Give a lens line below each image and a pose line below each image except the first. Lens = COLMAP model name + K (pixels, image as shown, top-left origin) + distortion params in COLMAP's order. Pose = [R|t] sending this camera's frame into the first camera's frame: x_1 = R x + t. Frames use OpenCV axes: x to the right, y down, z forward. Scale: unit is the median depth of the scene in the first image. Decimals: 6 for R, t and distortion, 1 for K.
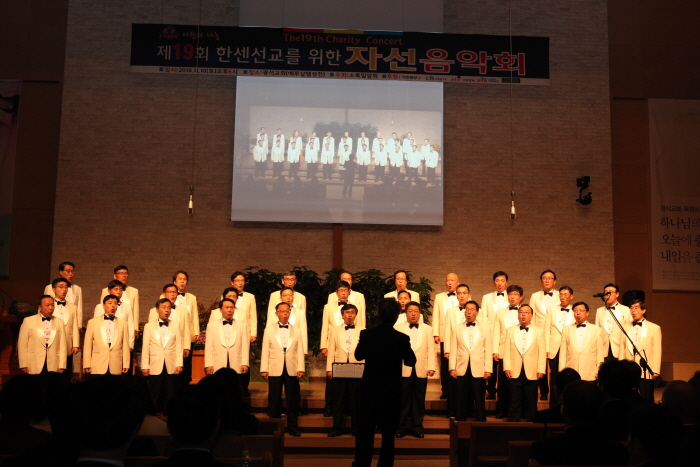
lens RADIAL K [[829.2, 0, 350.0], [0, 829.2, 233.5], [0, 0, 1]] dist [-0.023070, 0.018452]
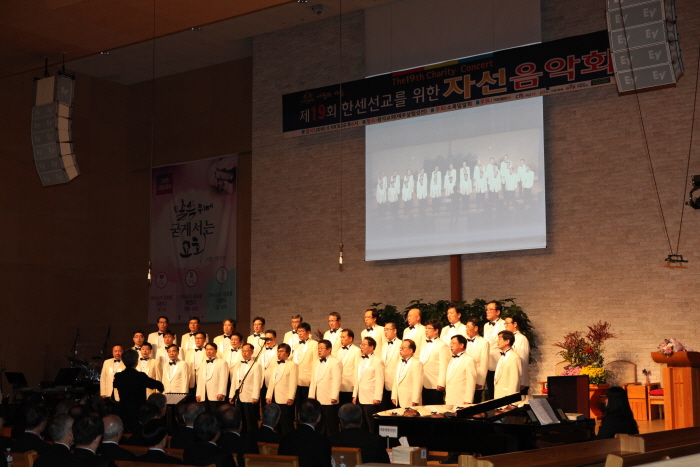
lens RADIAL K [[1051.4, 0, 350.0], [0, 1051.4, 233.5], [0, 0, 1]] dist [0.059275, -0.006541]
pose [[0.775327, -0.095713, -0.624266, 0.689419], [0.098181, 0.994699, -0.030569, -0.011034], [0.623882, -0.037590, 0.780614, -0.079987]]
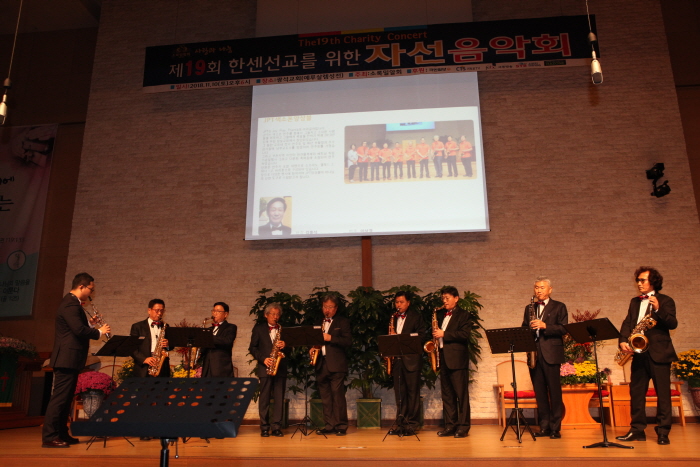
lens RADIAL K [[582.3, 0, 350.0], [0, 582.3, 233.5], [0, 0, 1]] dist [-0.087751, 0.101476]
pose [[0.987353, -0.064485, -0.144831, 0.057287], [0.043463, 0.988640, -0.143885, 0.070737], [0.152464, 0.135770, 0.978939, 0.400439]]
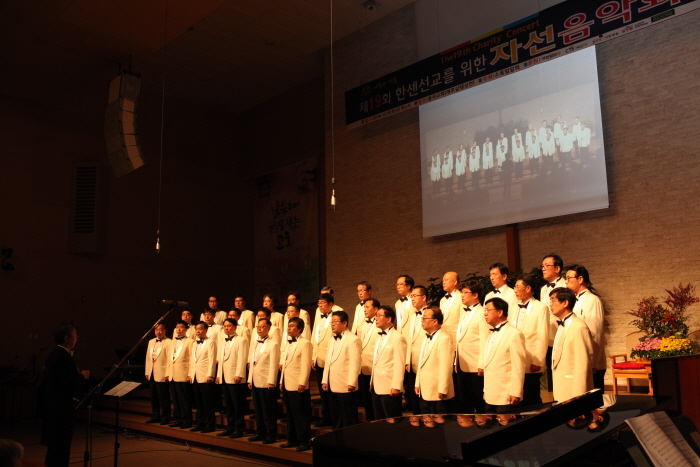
lens RADIAL K [[654.8, 0, 350.0], [0, 654.8, 233.5], [0, 0, 1]] dist [-0.087069, 0.135195]
pose [[0.651685, -0.149509, -0.743608, 0.433615], [0.127804, 0.988008, -0.086642, 0.040764], [0.747645, -0.038572, 0.662978, 0.346170]]
